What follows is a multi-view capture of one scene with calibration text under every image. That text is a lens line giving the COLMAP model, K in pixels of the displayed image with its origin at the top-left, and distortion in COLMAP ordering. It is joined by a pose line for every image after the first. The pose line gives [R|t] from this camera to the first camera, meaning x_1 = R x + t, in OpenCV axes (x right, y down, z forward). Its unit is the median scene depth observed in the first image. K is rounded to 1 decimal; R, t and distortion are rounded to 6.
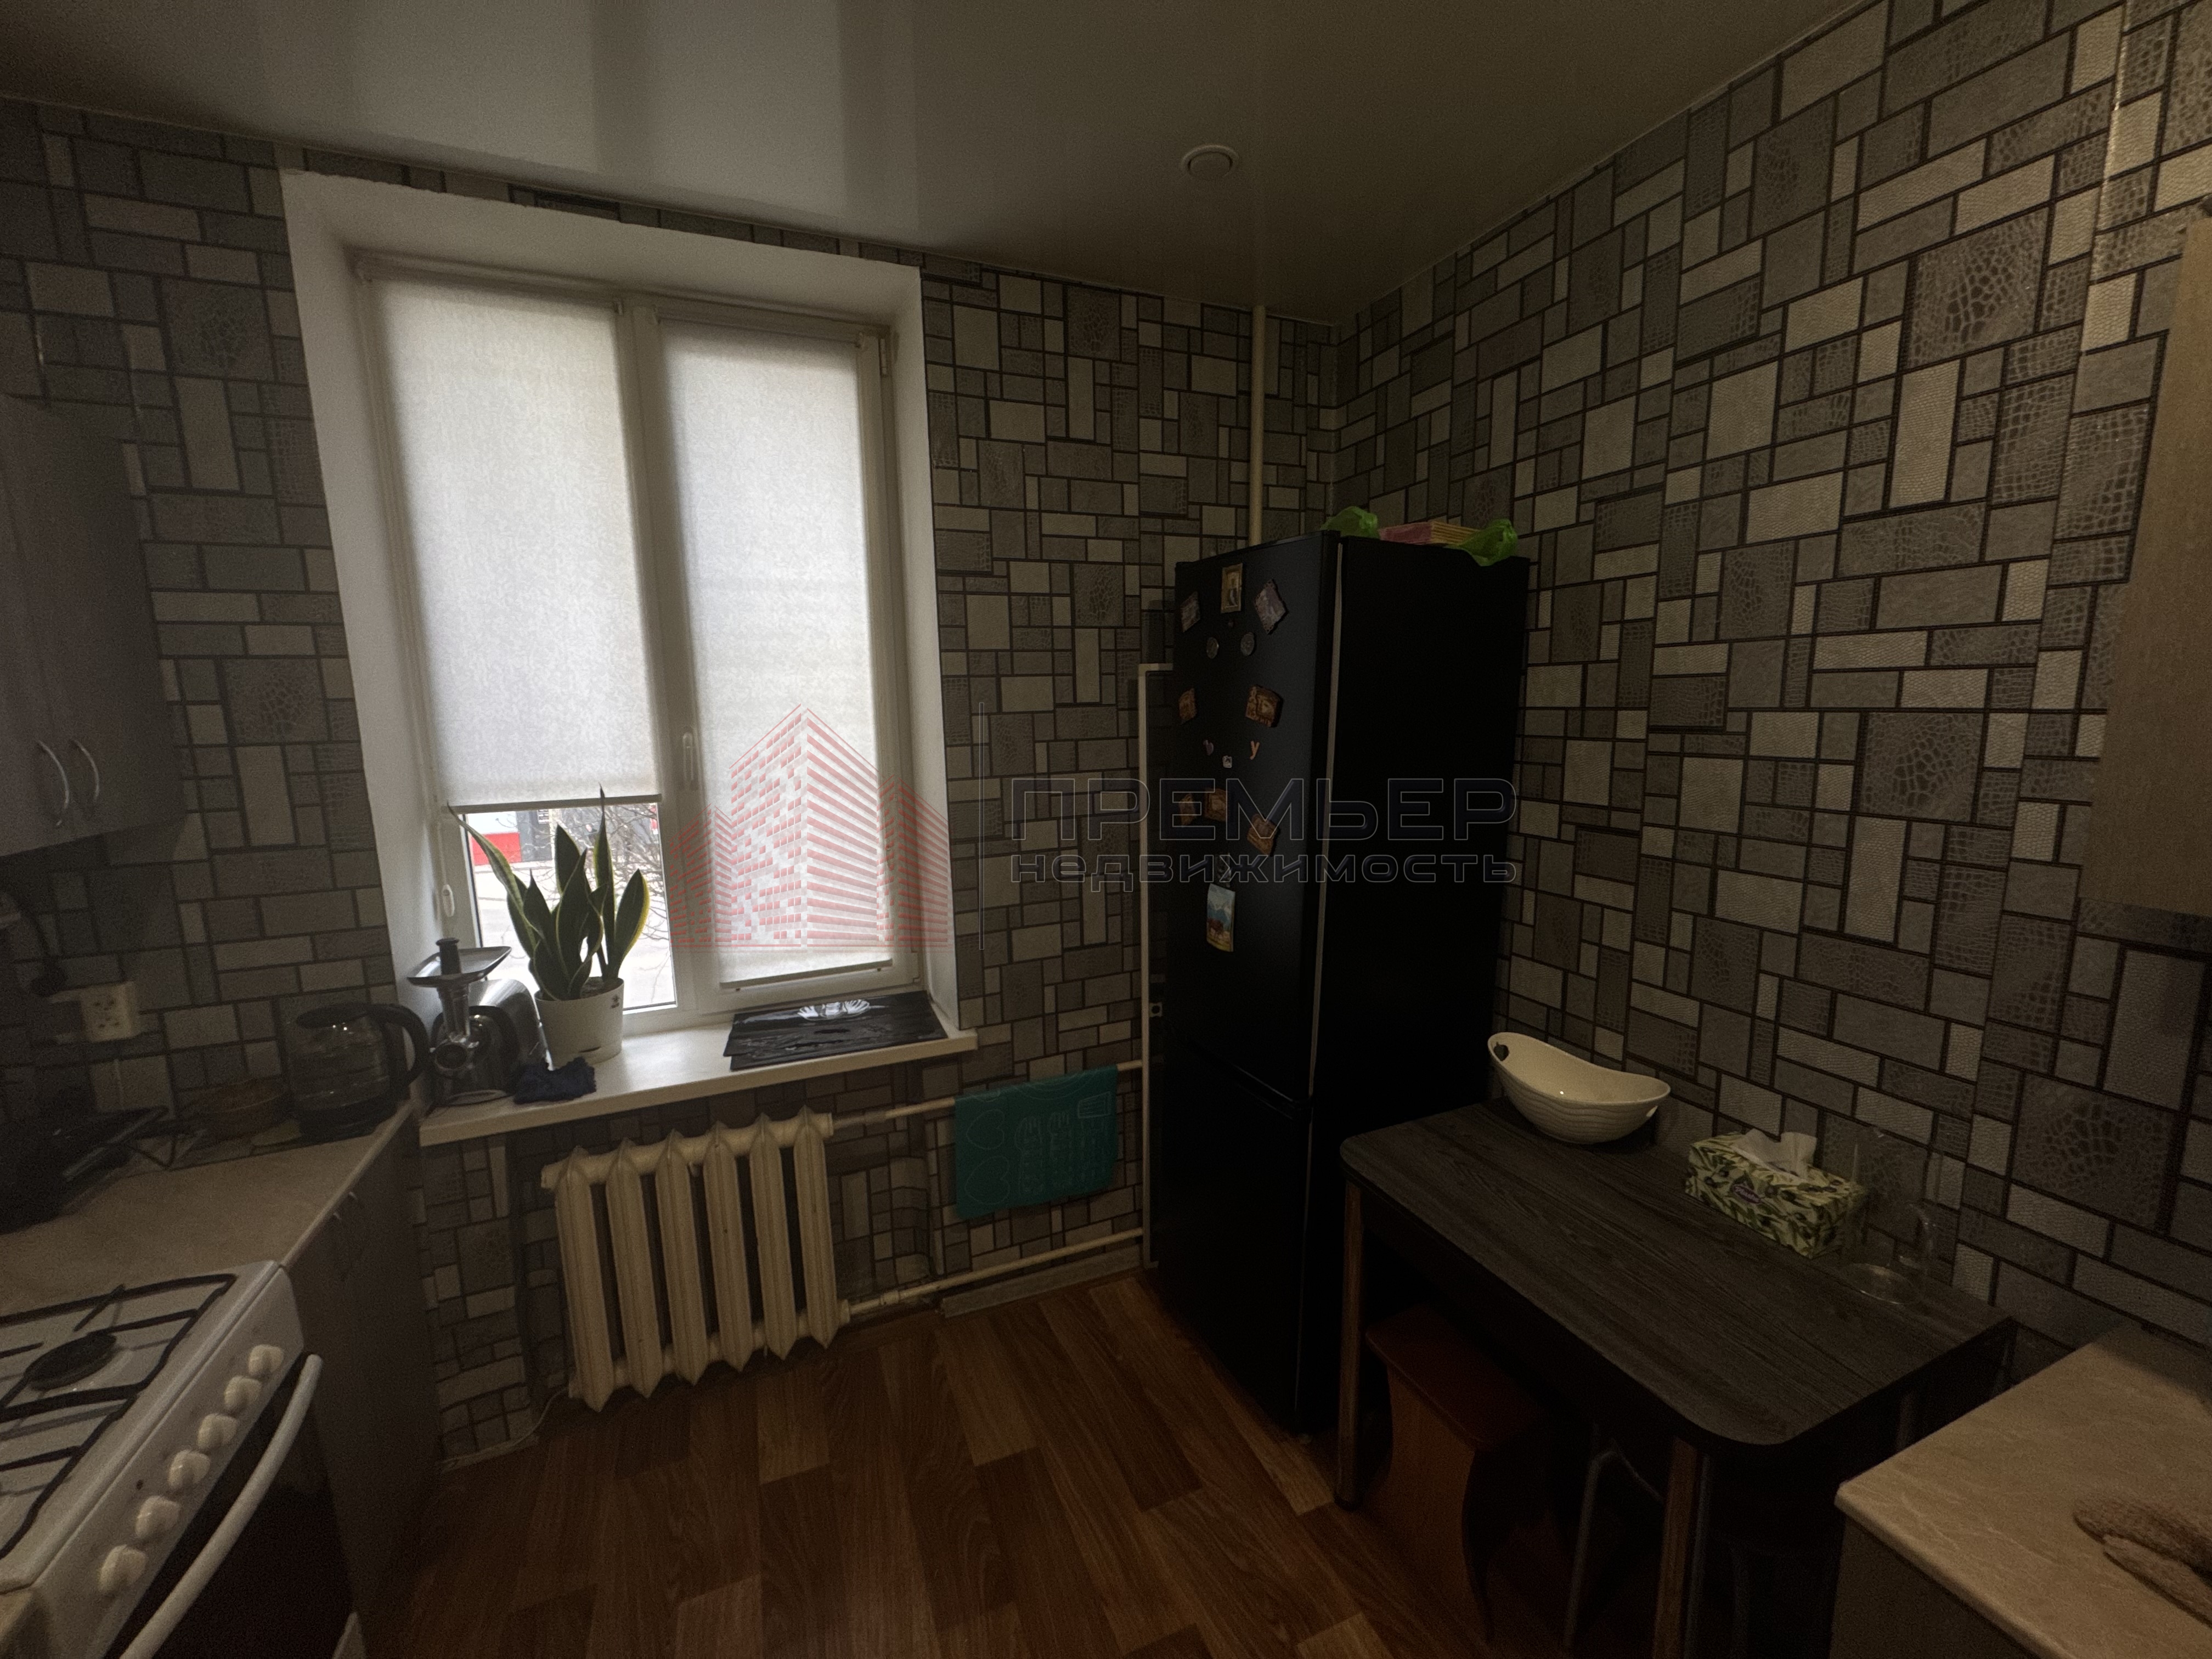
lens RADIAL K [[878.9, 0, 1104.4], [0, 878.9, 828.5], [0, 0, 1]] dist [-0.001600, -0.000214]
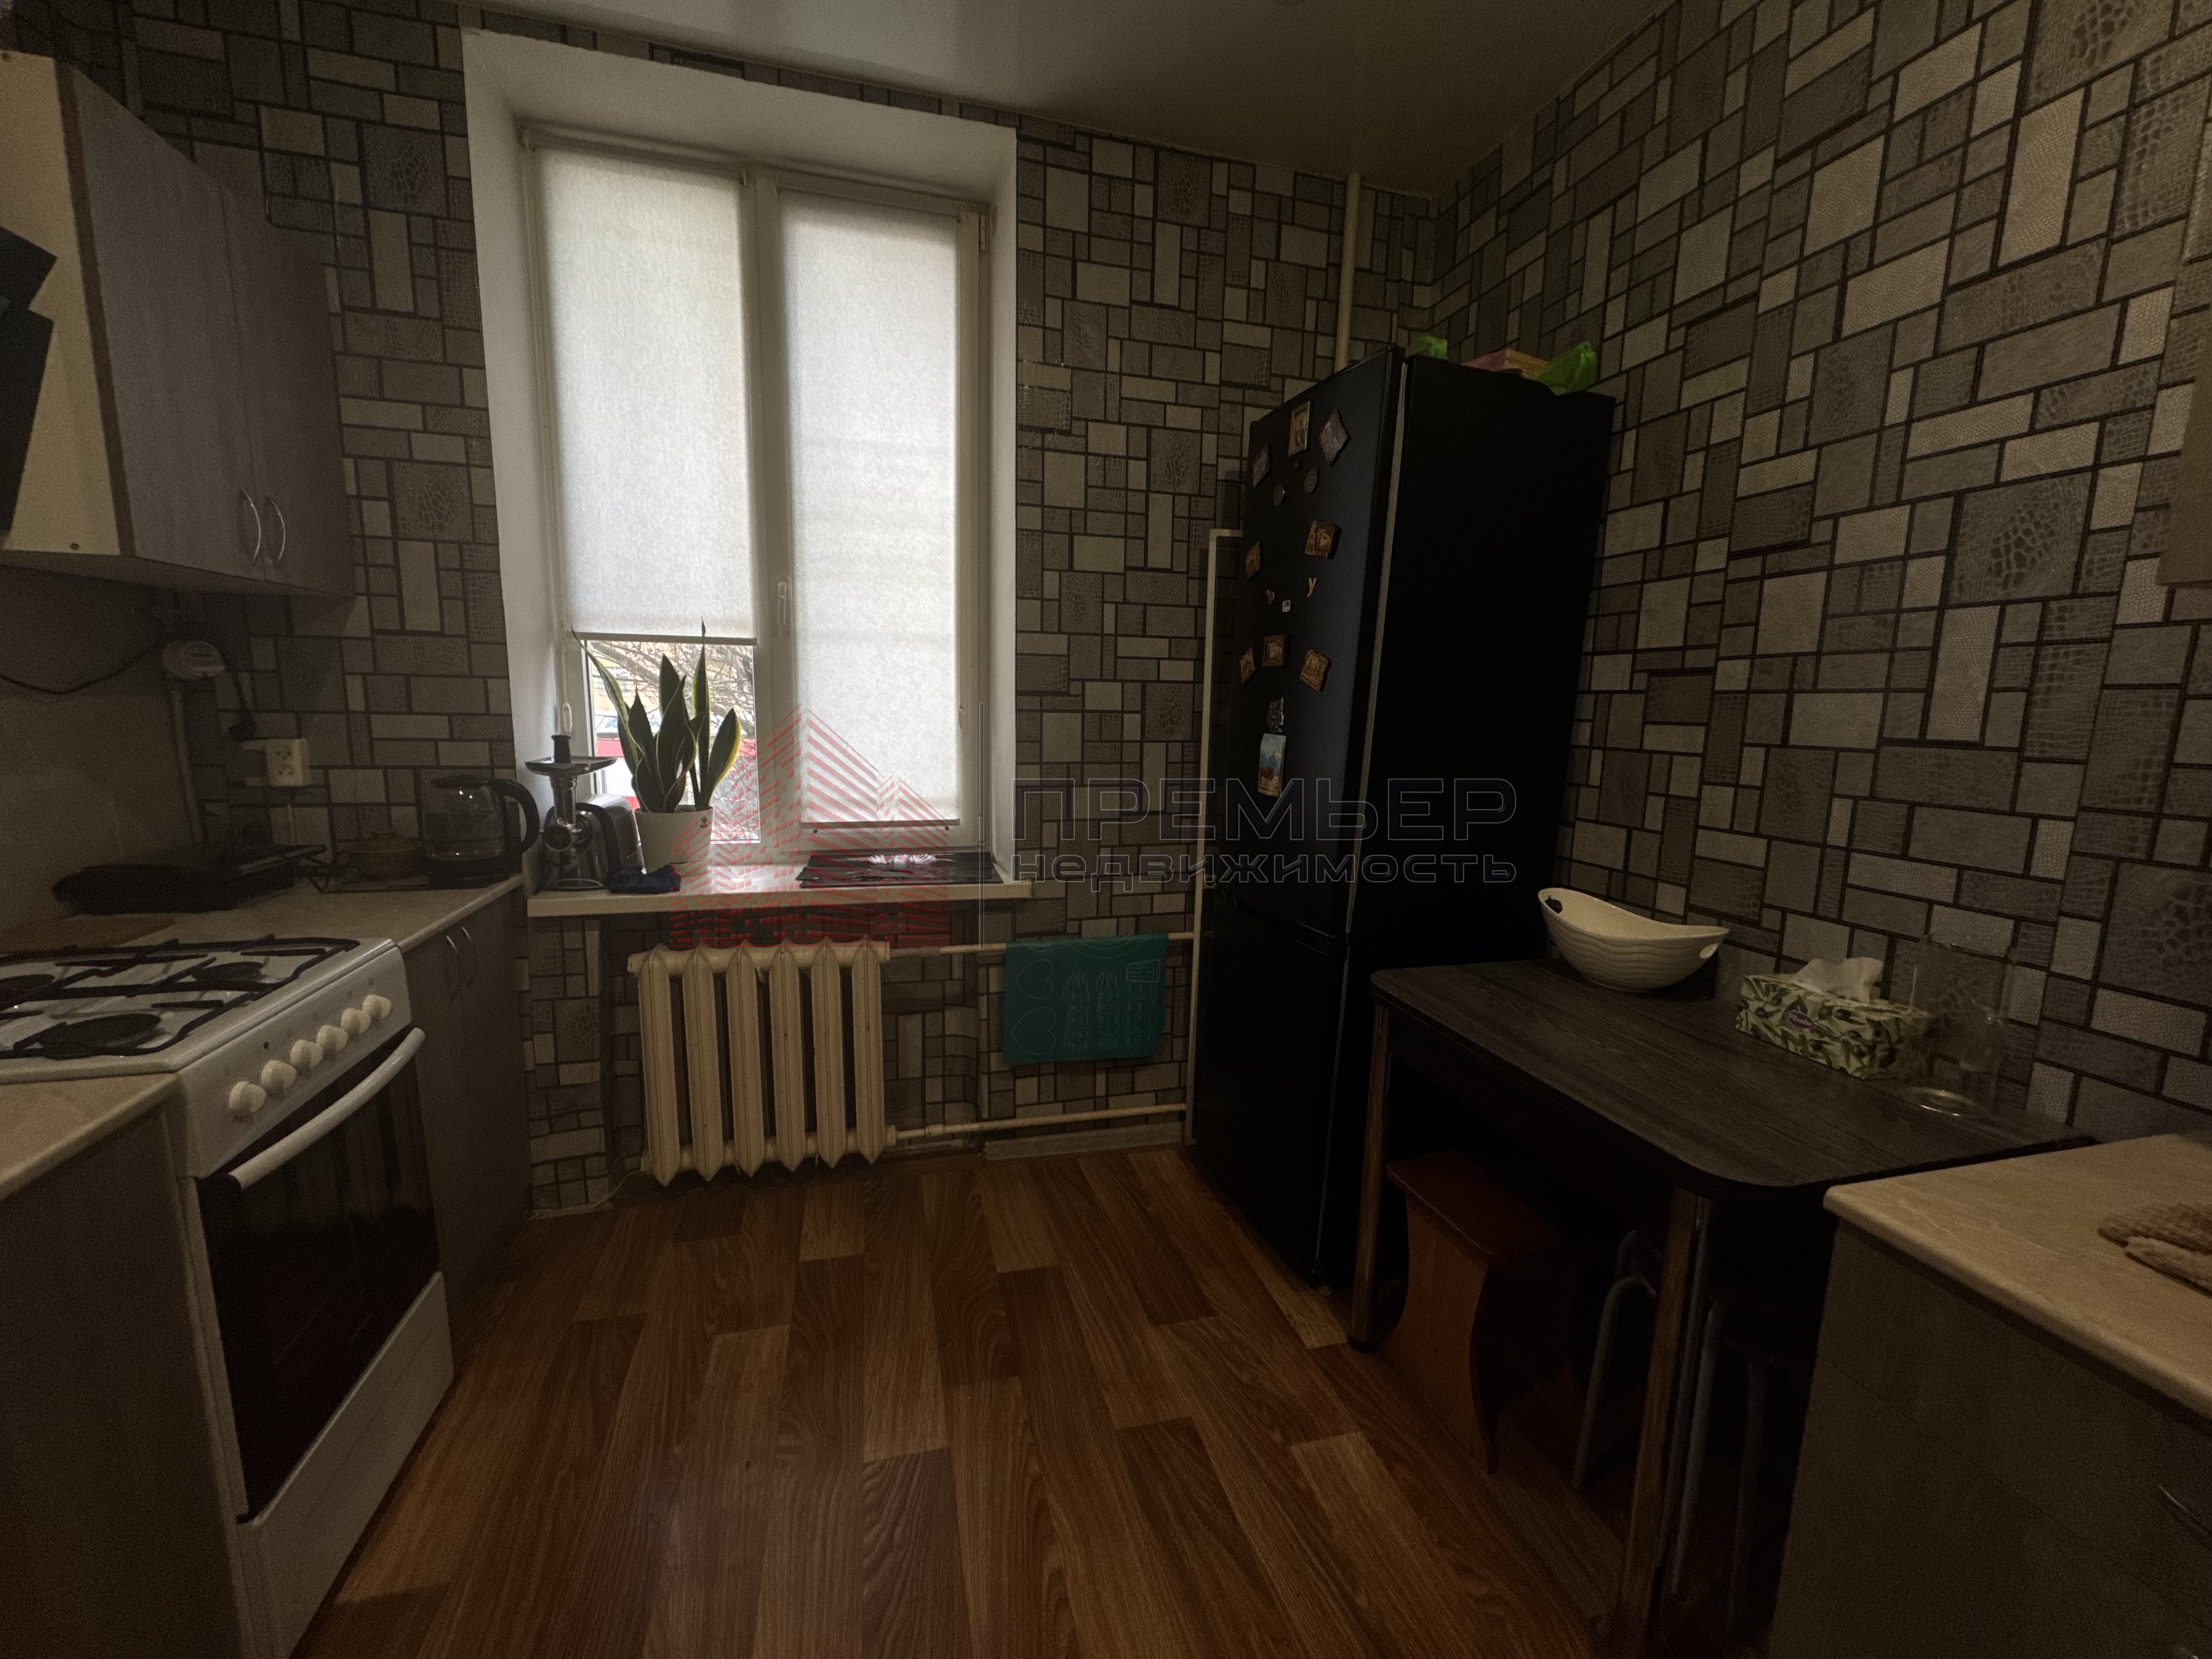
lens RADIAL K [[878.9, 0, 1103.6], [0, 878.9, 827.7], [0, 0, 1]] dist [-0.001600, -0.000214]
pose [[0.990843, 0.058898, -0.121493, 0.080189], [-0.059440, 0.998232, -0.000840, 0.216586], [0.121229, 0.008054, 0.992592, -0.022206]]
